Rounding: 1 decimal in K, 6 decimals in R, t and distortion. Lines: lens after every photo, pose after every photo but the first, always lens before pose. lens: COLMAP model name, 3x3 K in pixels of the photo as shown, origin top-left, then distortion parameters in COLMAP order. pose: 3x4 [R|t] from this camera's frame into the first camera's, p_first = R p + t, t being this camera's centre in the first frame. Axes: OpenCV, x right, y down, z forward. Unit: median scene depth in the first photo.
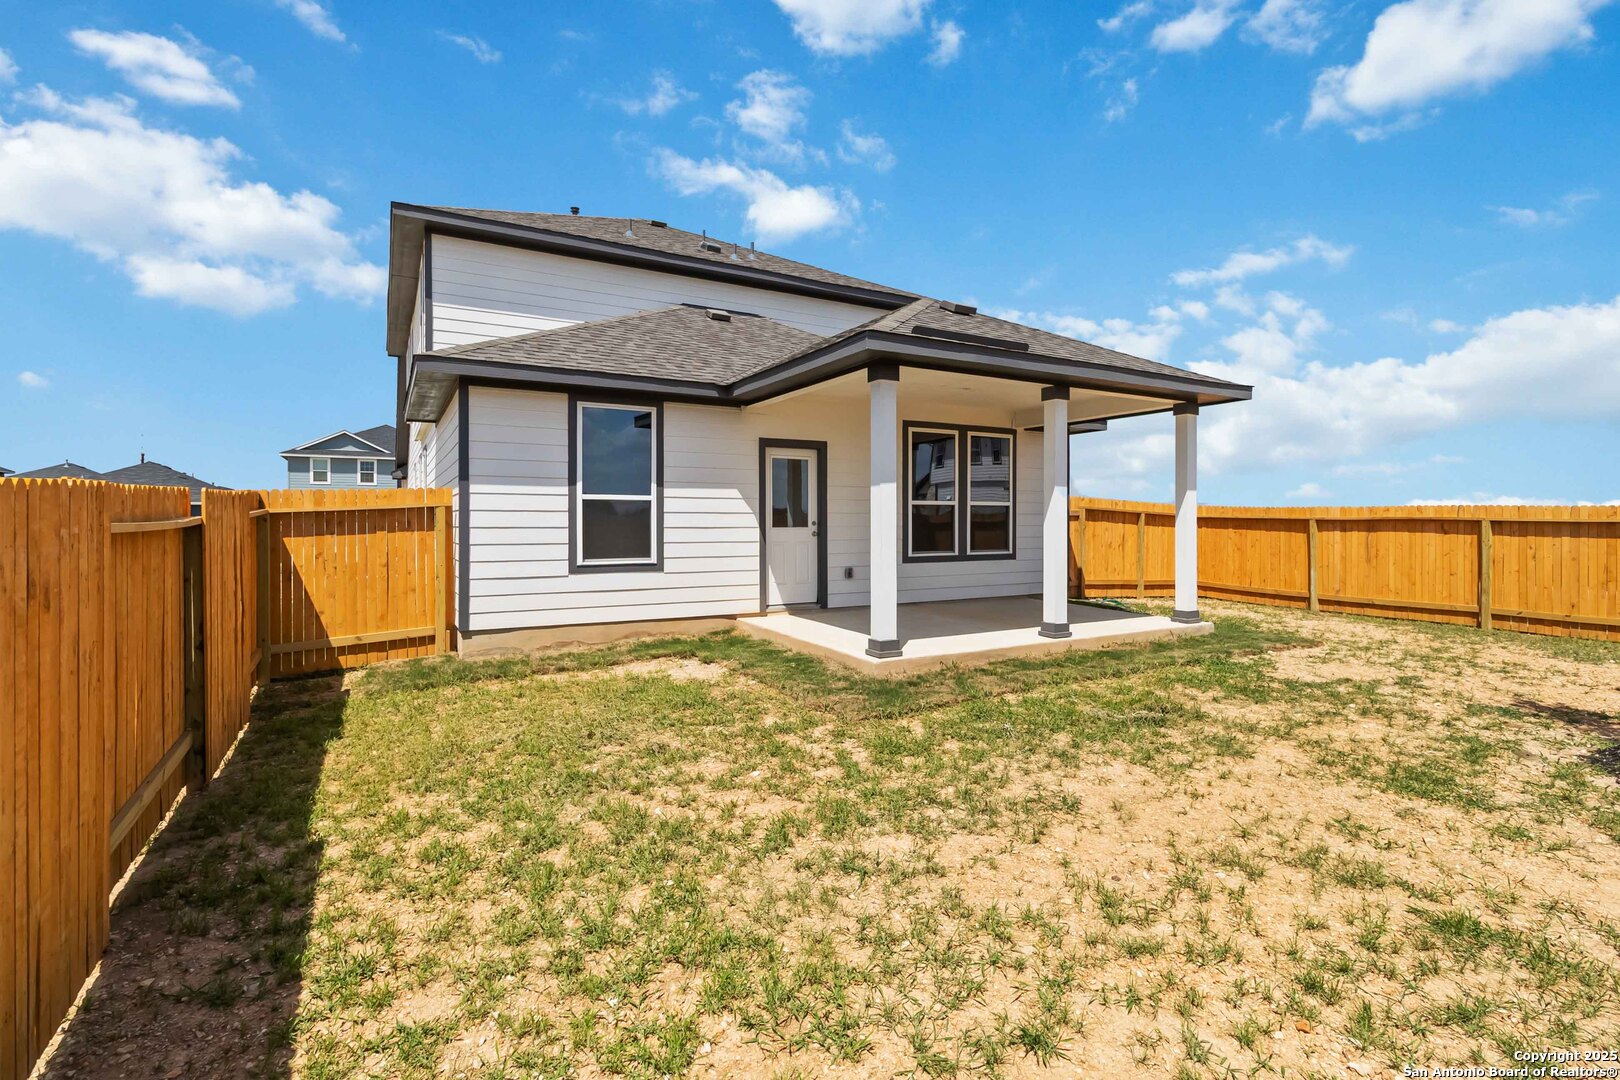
lens RADIAL K [[760.4, 0, 809.9], [0, 760.4, 542.0], [0, 0, 1]] dist [0.001511, 0.000761]
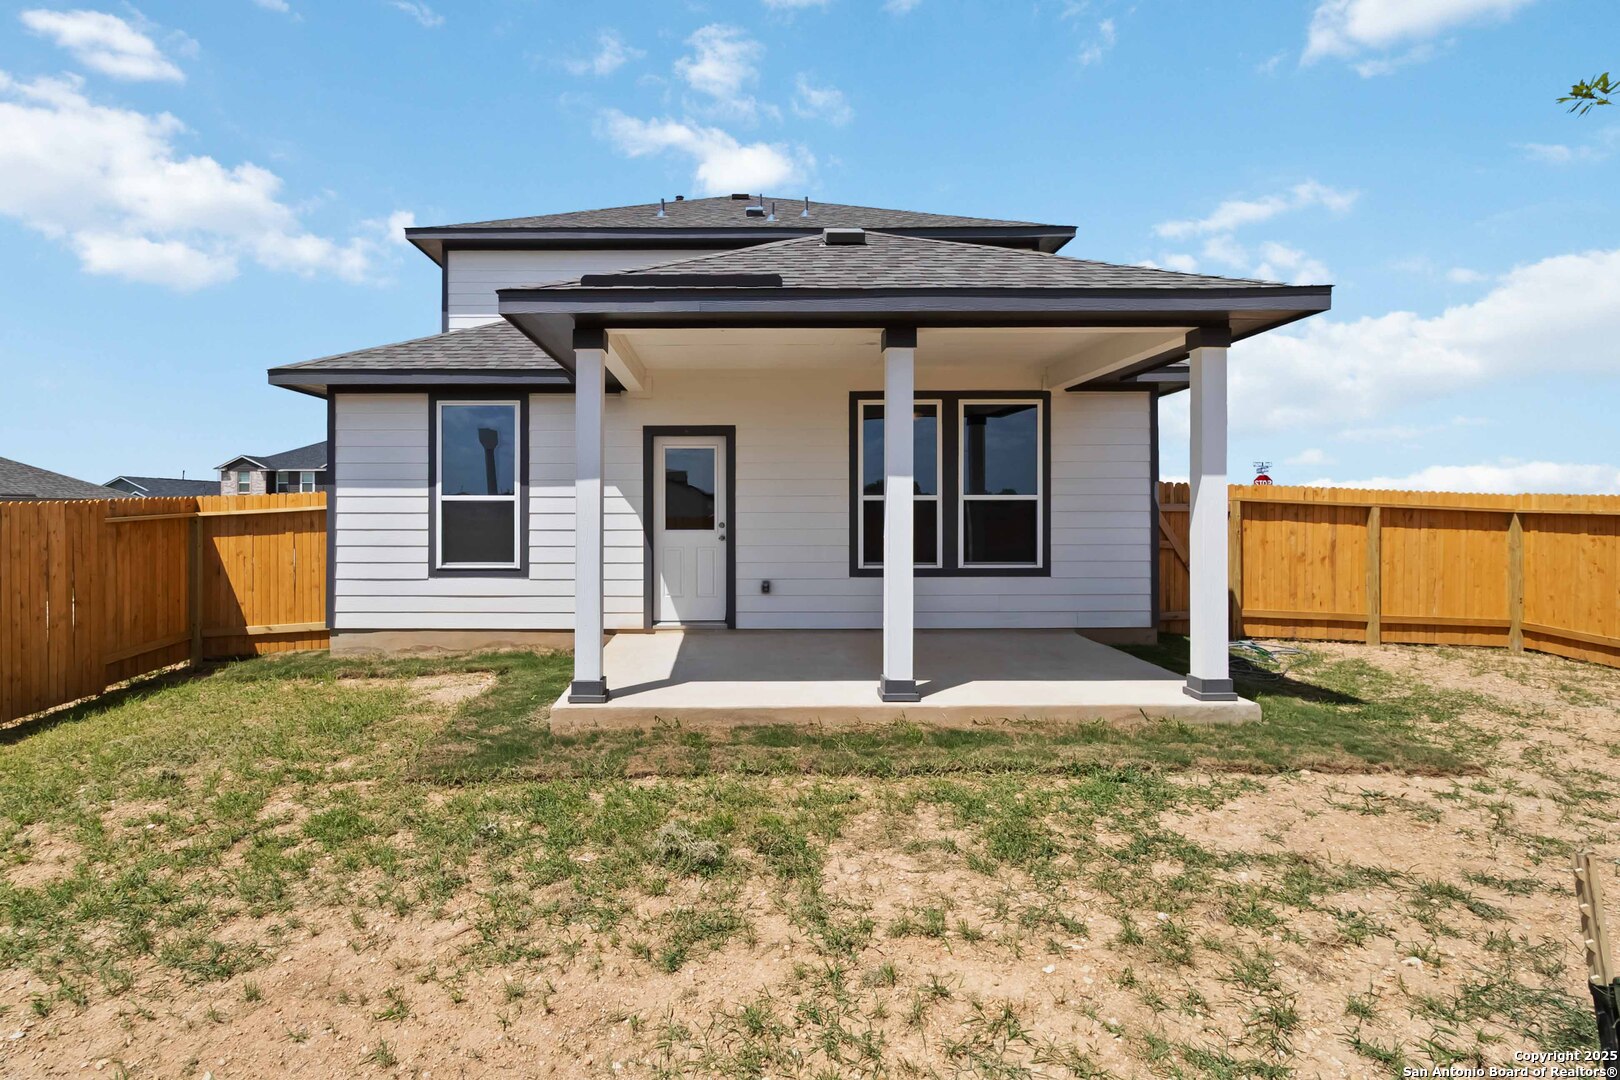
lens RADIAL K [[838.6, 0, 810.6], [0, 838.6, 531.7], [0, 0, 1]] dist [-0.009133, 0.000081]
pose [[0.868129, 0.003752, -0.496324, 0.597028], [-0.011079, 0.999869, -0.011819, -0.008485], [0.496215, 0.015759, 0.868057, 0.282614]]
